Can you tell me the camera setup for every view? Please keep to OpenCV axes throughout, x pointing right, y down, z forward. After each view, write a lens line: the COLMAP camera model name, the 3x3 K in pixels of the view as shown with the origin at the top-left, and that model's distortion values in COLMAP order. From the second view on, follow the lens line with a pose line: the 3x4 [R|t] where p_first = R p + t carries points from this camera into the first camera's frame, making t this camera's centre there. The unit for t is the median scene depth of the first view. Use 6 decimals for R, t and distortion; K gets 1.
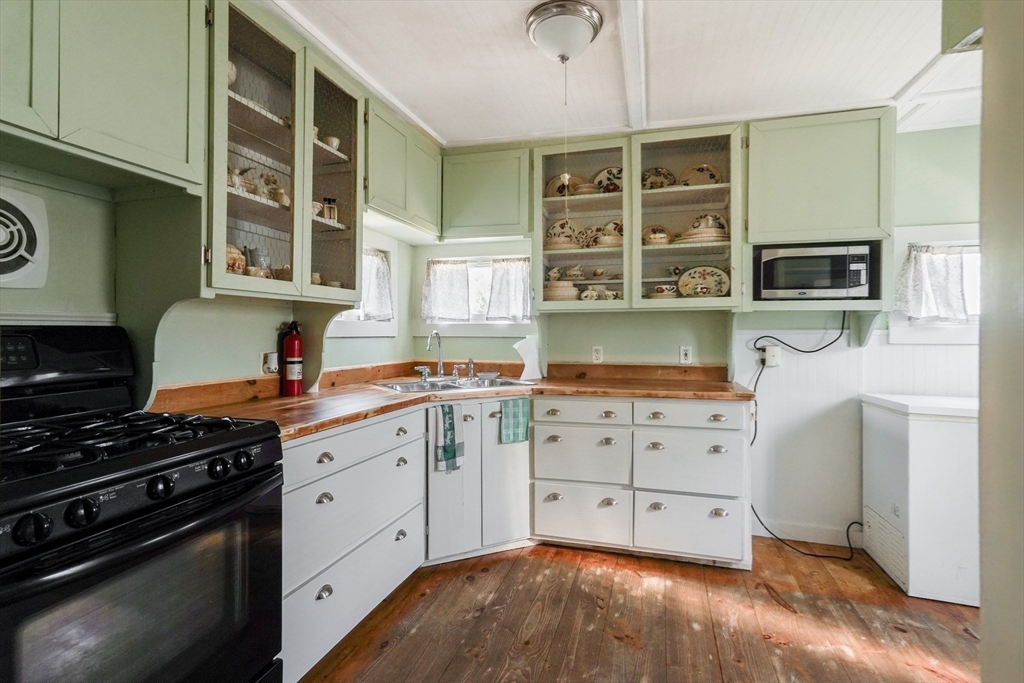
lens RADIAL K [[491.5, 0, 509.4], [0, 491.5, 338.1], [0, 0, 1]] dist [0.002653, 0.000294]
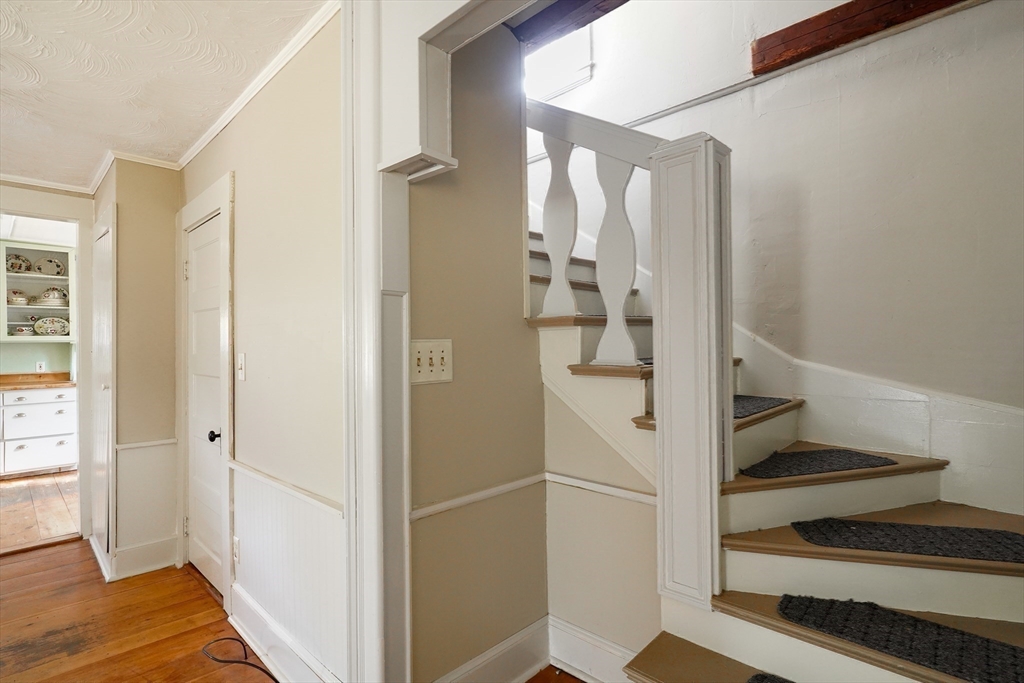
lens RADIAL K [[499.7, 0, 512.0], [0, 499.7, 345.2], [0, 0, 1]] dist [-0.000766, -0.000034]
pose [[0.451819, -0.005385, 0.892094, -0.542632], [0.014101, 0.999900, -0.001106, -0.019738], [-0.891998, 0.013079, 0.451849, -1.510408]]
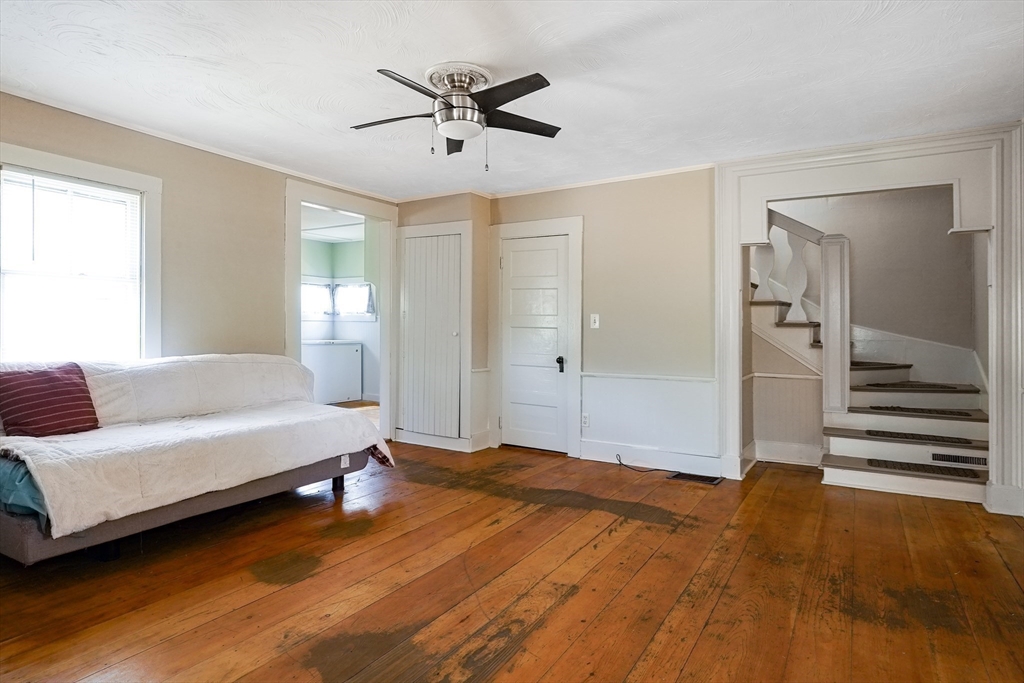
lens RADIAL K [[566.5, 0, 514.4], [0, 566.5, 313.5], [0, 0, 1]] dist [0.003599, -0.000099]
pose [[0.236236, 0.022412, 0.971437, -1.868298], [-0.009836, 0.999738, -0.020673, 0.027335], [-0.971646, -0.004671, 0.236395, -0.868487]]
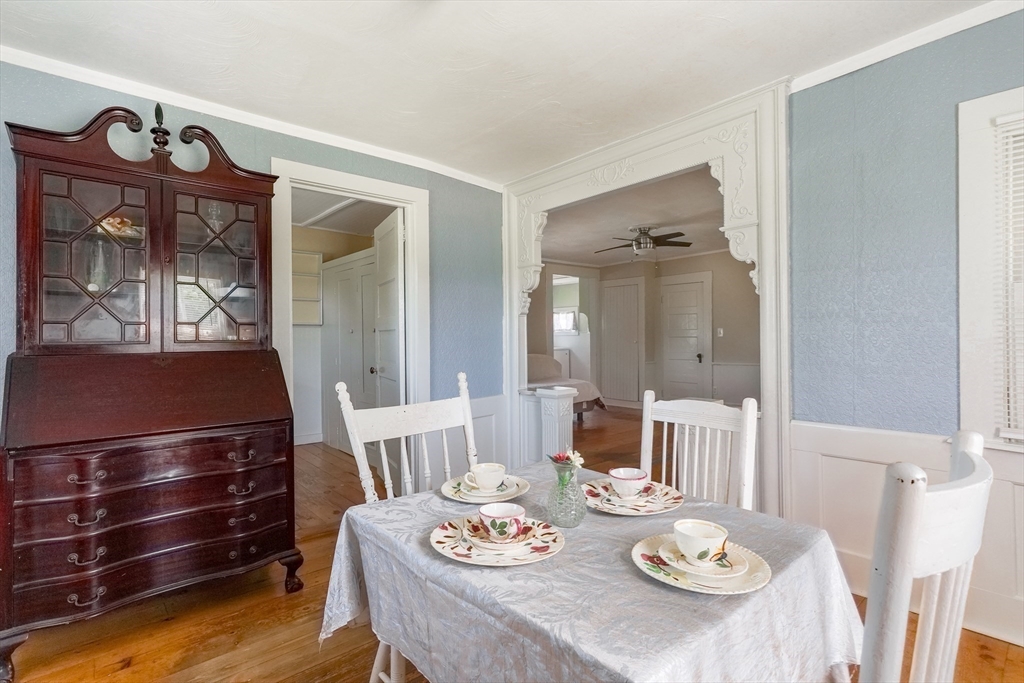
lens RADIAL K [[491.5, 0, 509.4], [0, 491.5, 338.1], [0, 0, 1]] dist [0.002653, 0.000294]
pose [[0.527312, -0.012127, 0.849585, -3.011253], [0.011331, 0.999910, 0.007240, 0.007790], [-0.849596, 0.005809, 0.527402, -1.144426]]
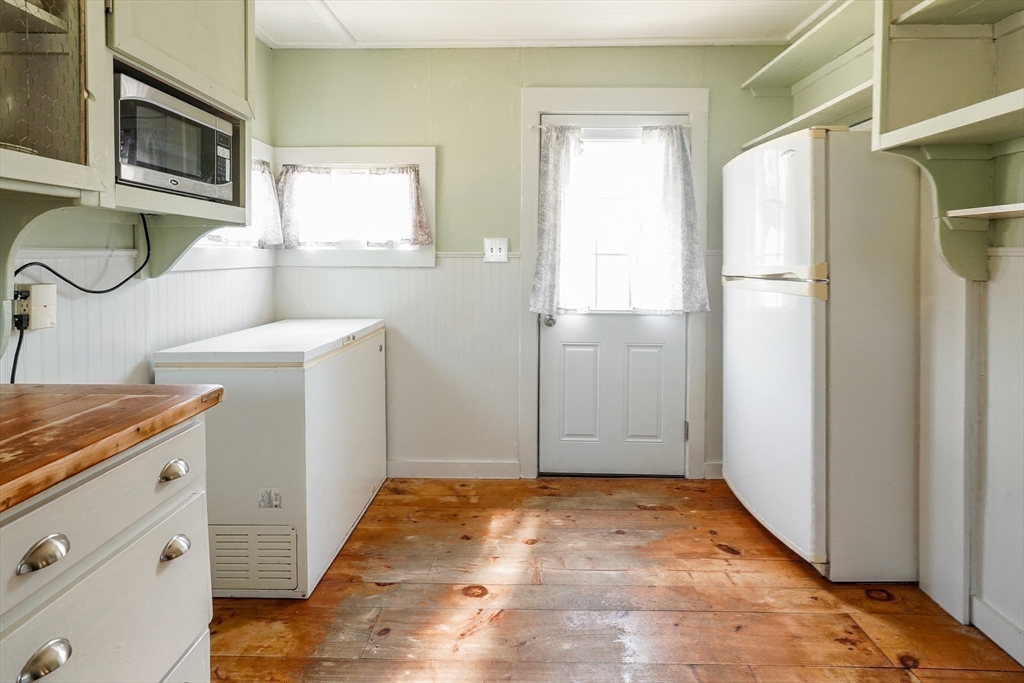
lens RADIAL K [[528.3, 0, 514.9], [0, 528.3, 266.0], [0, 0, 1]] dist [-0.000150, -0.000063]
pose [[-0.278698, -0.020653, 0.960157, -0.056379], [-0.003922, 0.999785, 0.020367, -0.013391], [-0.960371, 0.001910, -0.278719, 0.809220]]
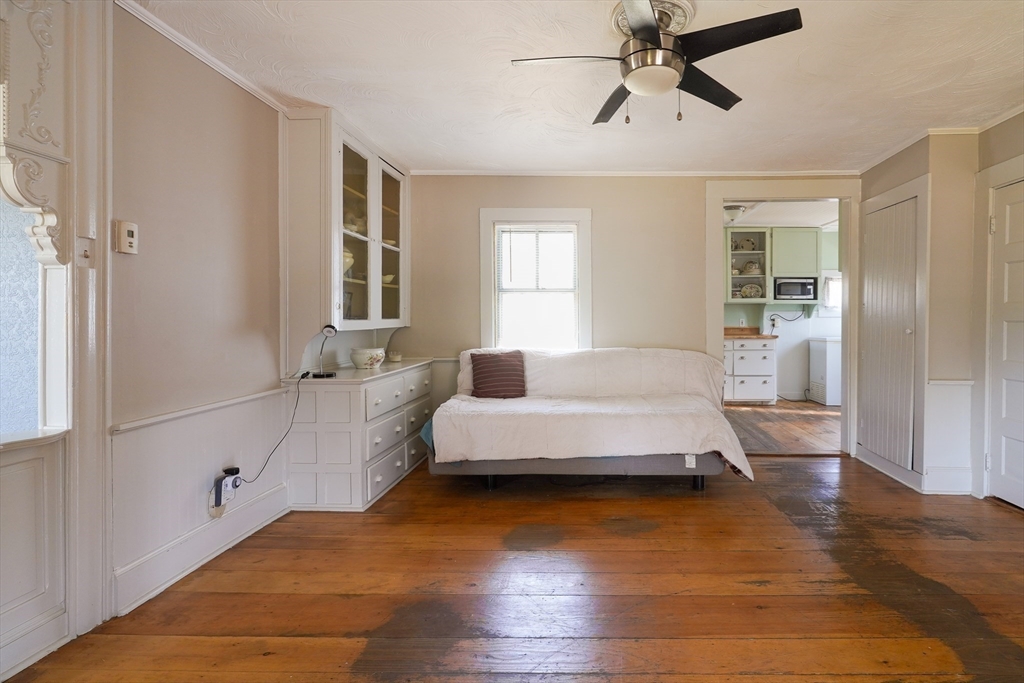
lens RADIAL K [[519.6, 0, 597.4], [0, 519.6, 331.8], [0, 0, 1]] dist [0.002343, 0.000592]
pose [[0.956153, -0.011359, 0.292649, -1.149162], [0.005716, 0.999781, 0.020131, 0.028540], [-0.292813, -0.017576, 0.956008, -1.275549]]
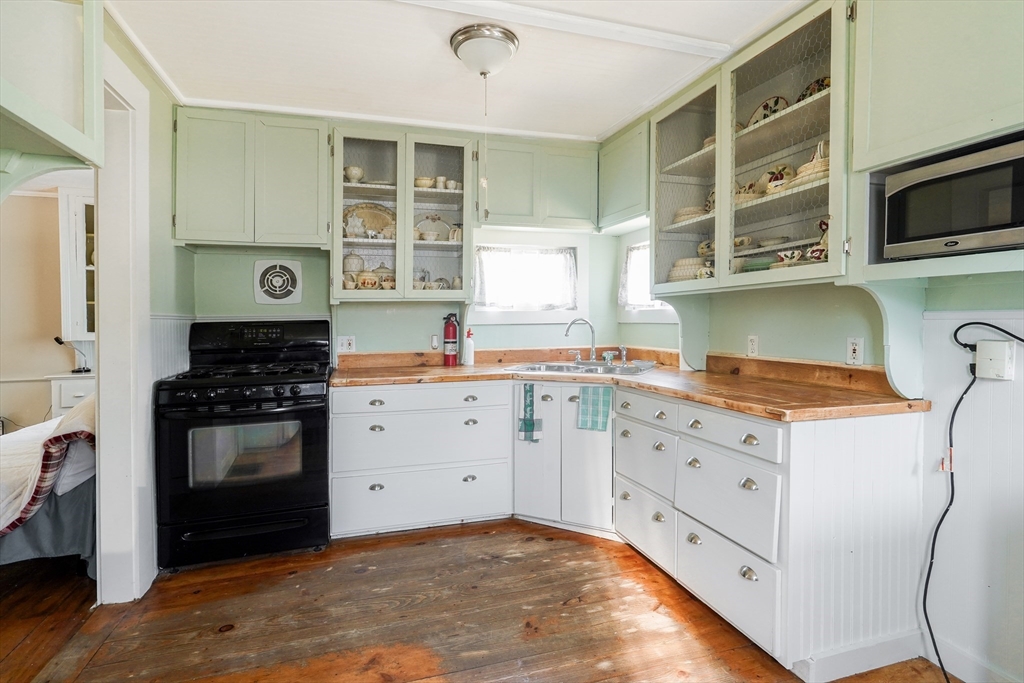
lens RADIAL K [[504.9, 0, 511.9], [0, 504.9, 325.6], [0, 0, 1]] dist [-0.002235, -0.000270]
pose [[0.562115, 0.003256, -0.827053, 0.783415], [0.004720, 0.999963, 0.007145, -0.008124], [0.827046, -0.007920, 0.562079, 0.293731]]
